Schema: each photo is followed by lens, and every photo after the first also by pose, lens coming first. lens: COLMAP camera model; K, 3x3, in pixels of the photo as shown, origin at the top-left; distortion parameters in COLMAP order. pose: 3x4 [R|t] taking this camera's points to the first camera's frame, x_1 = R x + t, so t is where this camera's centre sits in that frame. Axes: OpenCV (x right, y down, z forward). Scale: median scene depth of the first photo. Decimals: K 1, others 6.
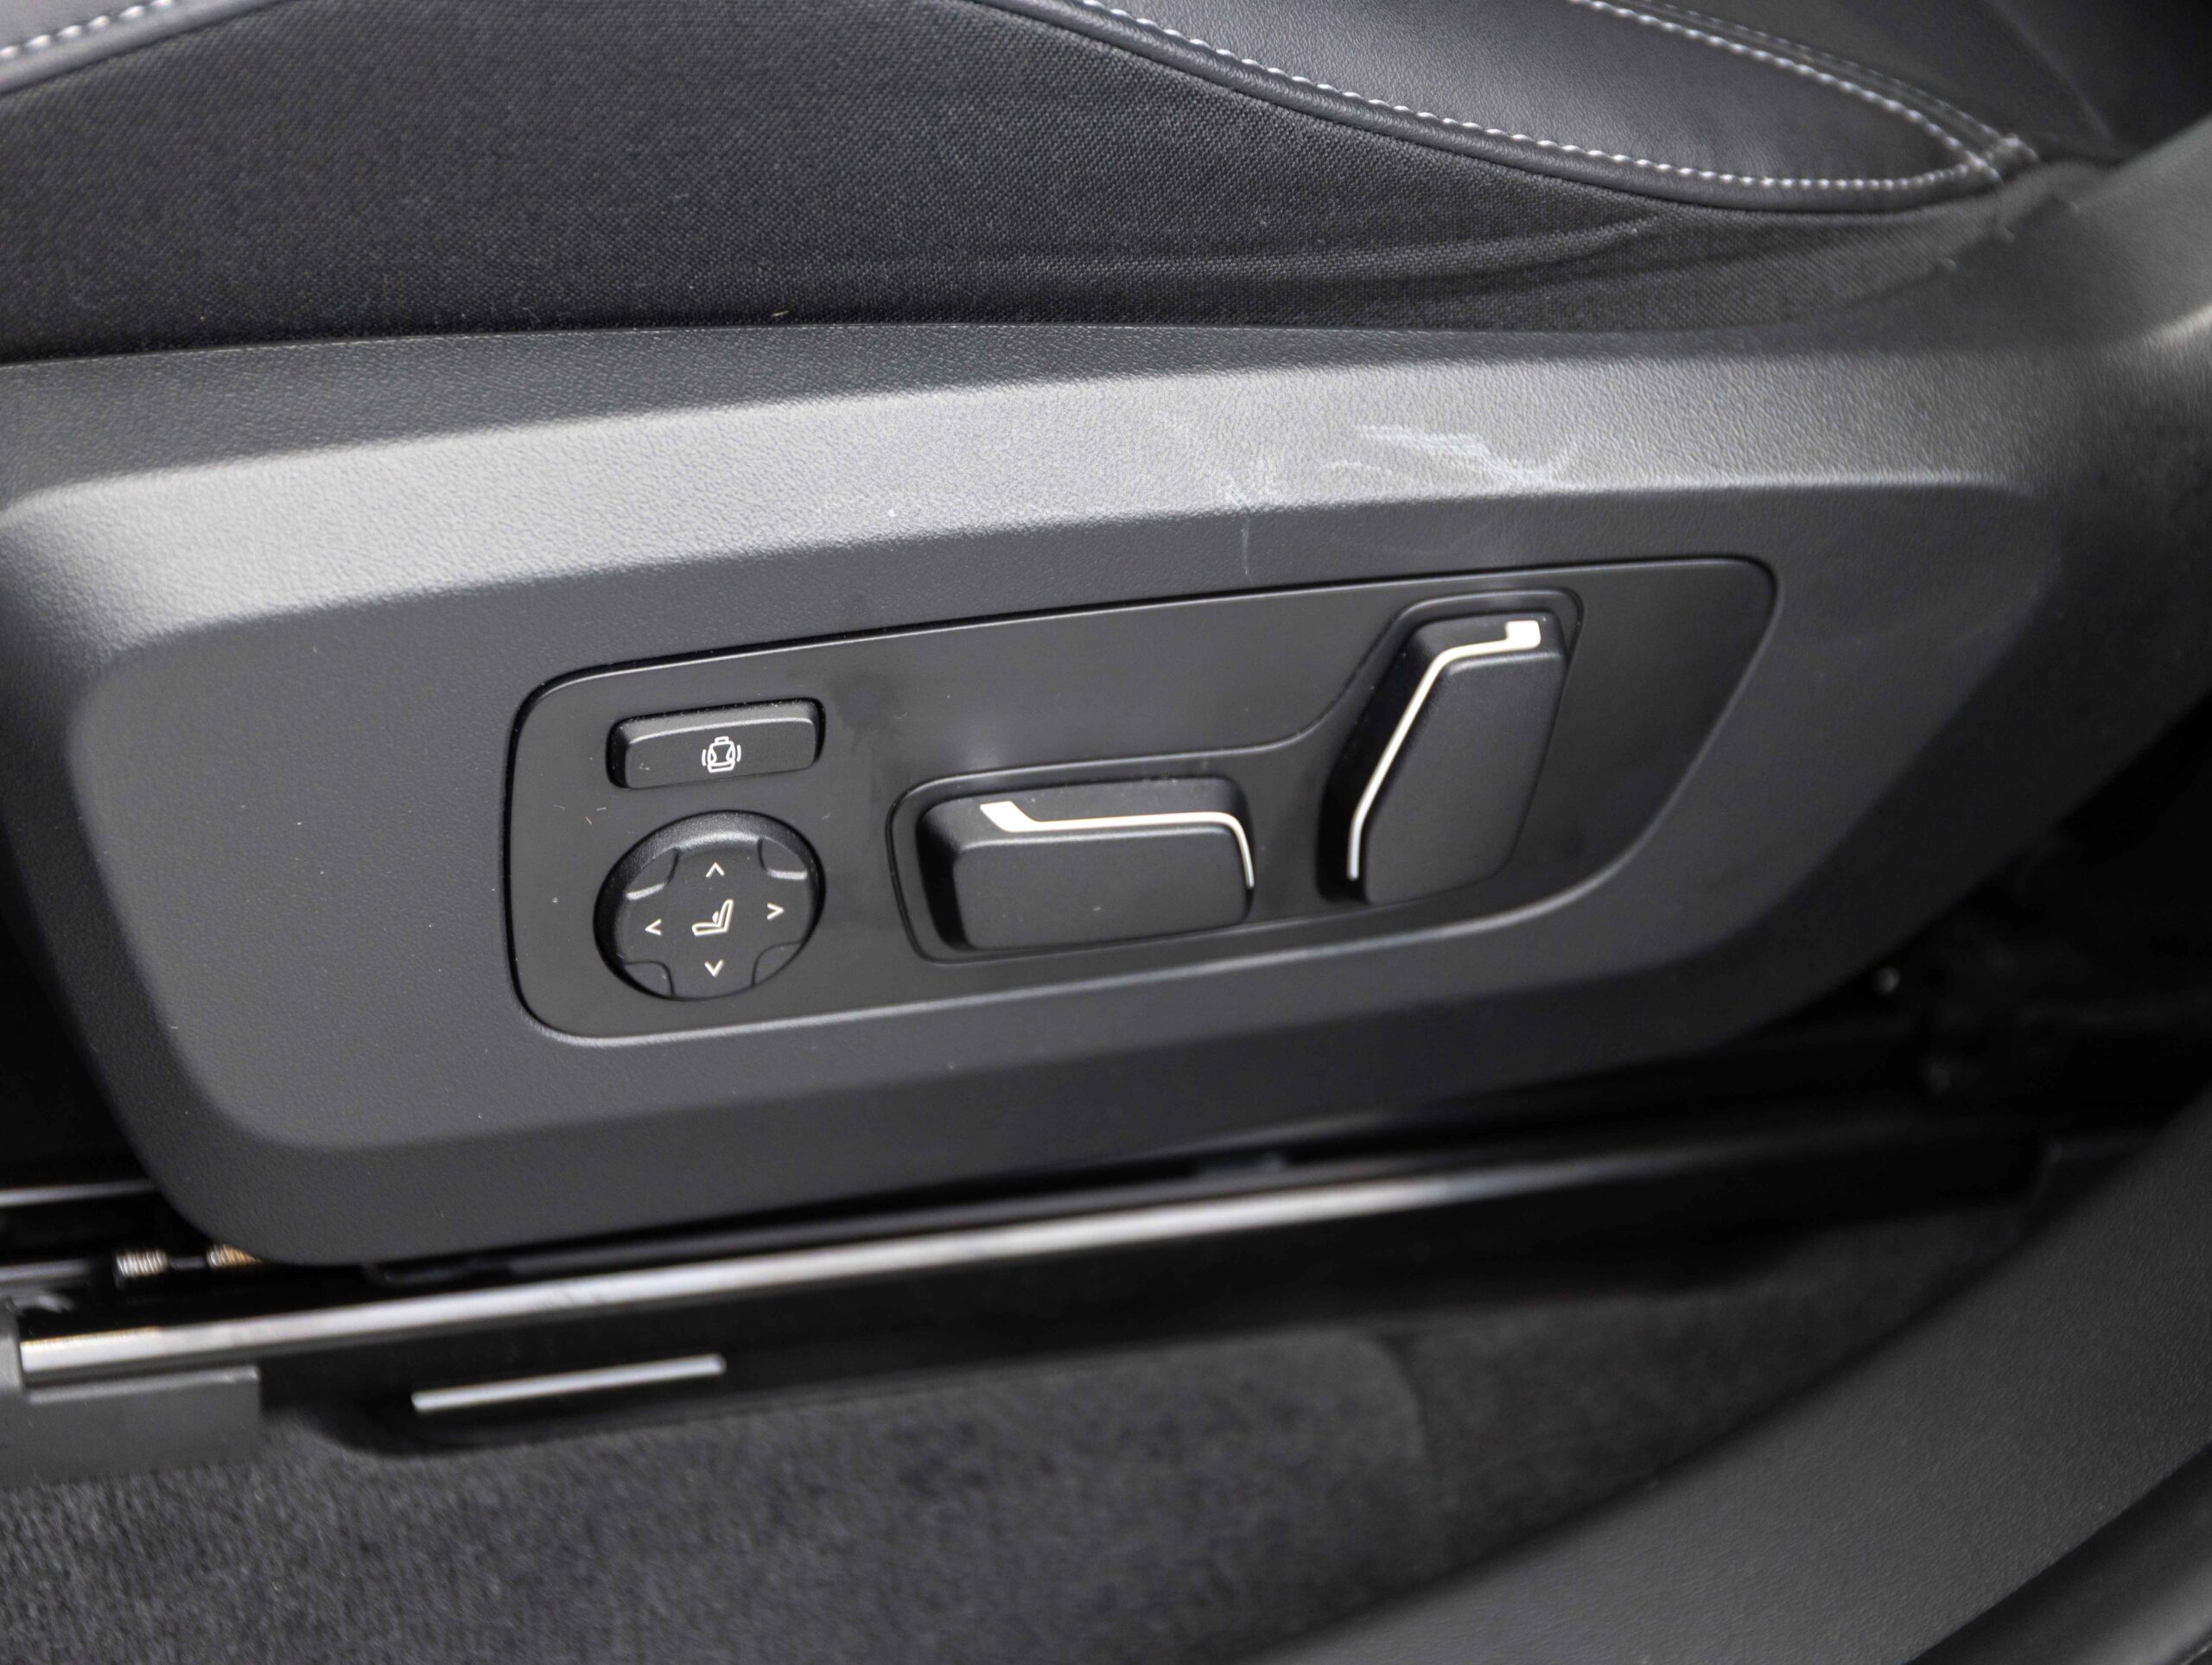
lens RADIAL K [[4597.7, 0, 1105.2], [0, 4597.7, 831.7], [0, 0, 1]] dist [-0.082181, 0.000000]
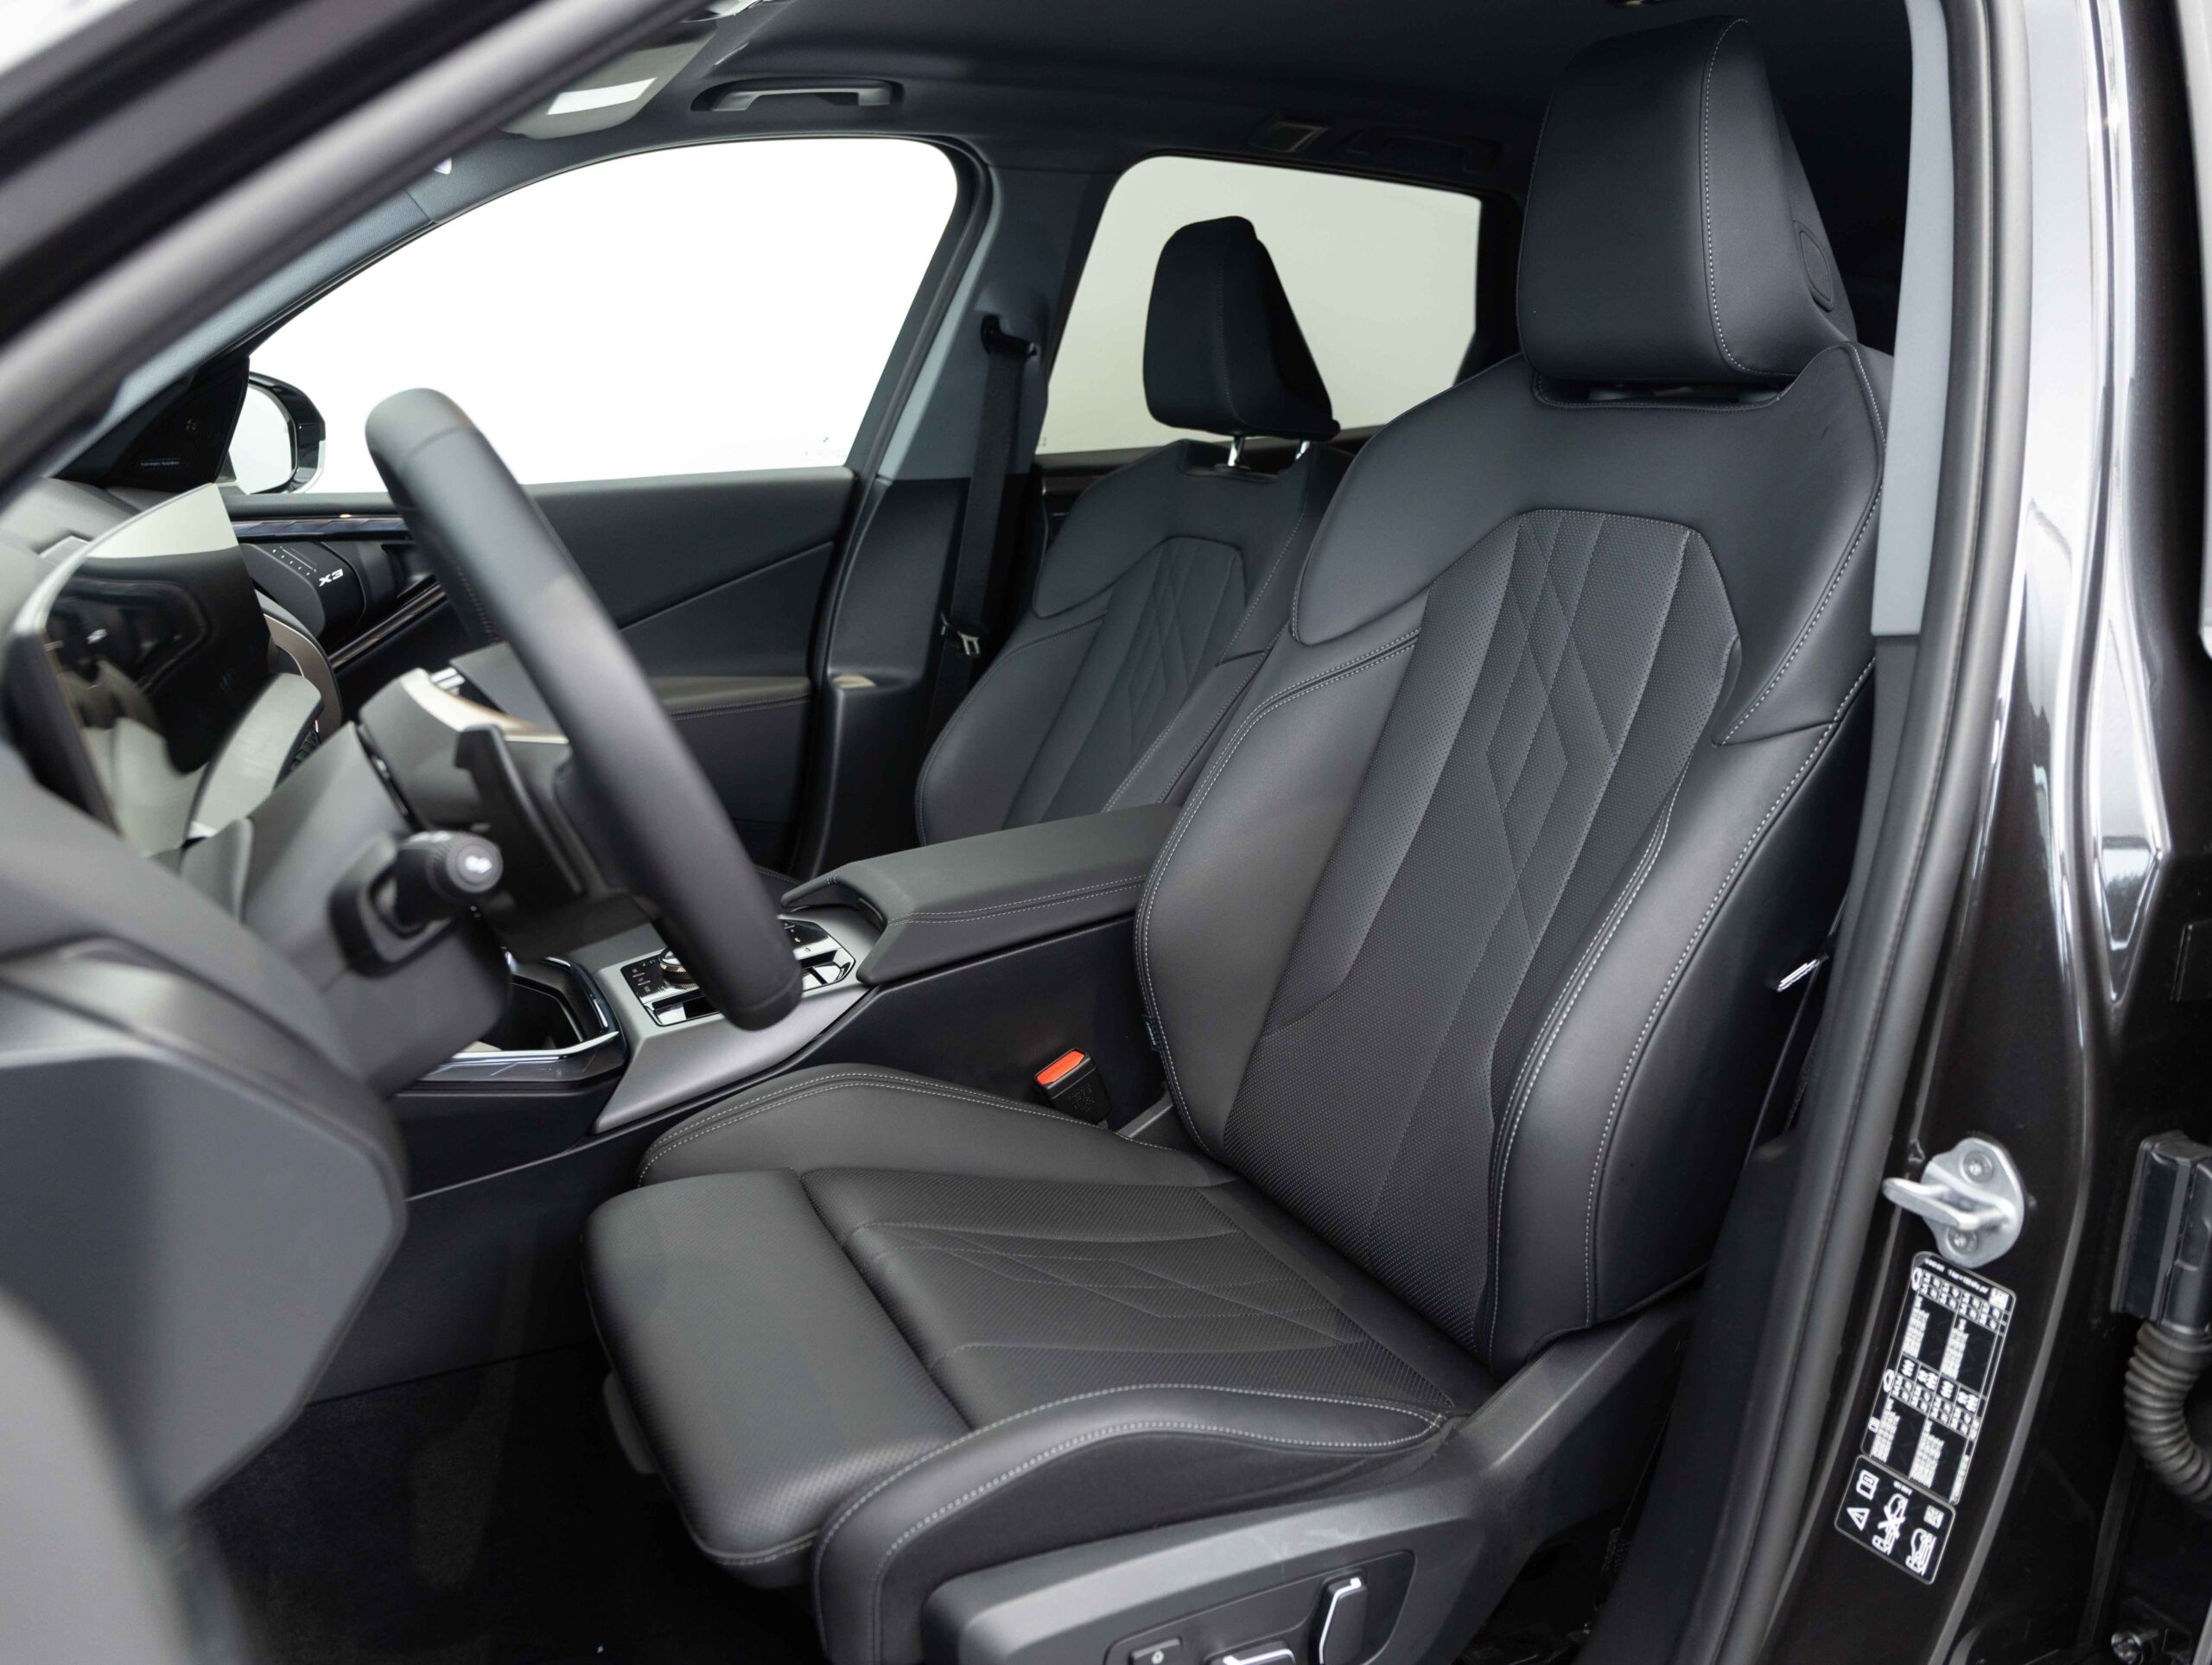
lens RADIAL K [[1615.7, 0, 1106.4], [0, 1615.7, 832.6], [0, 0, 1]] dist [-0.014800, 0.003497]
pose [[0.985817, -0.140194, 0.092256, -0.141178], [0.167329, 0.863344, -0.476065, 0.018566], [-0.012907, 0.484750, 0.874557, -0.417119]]
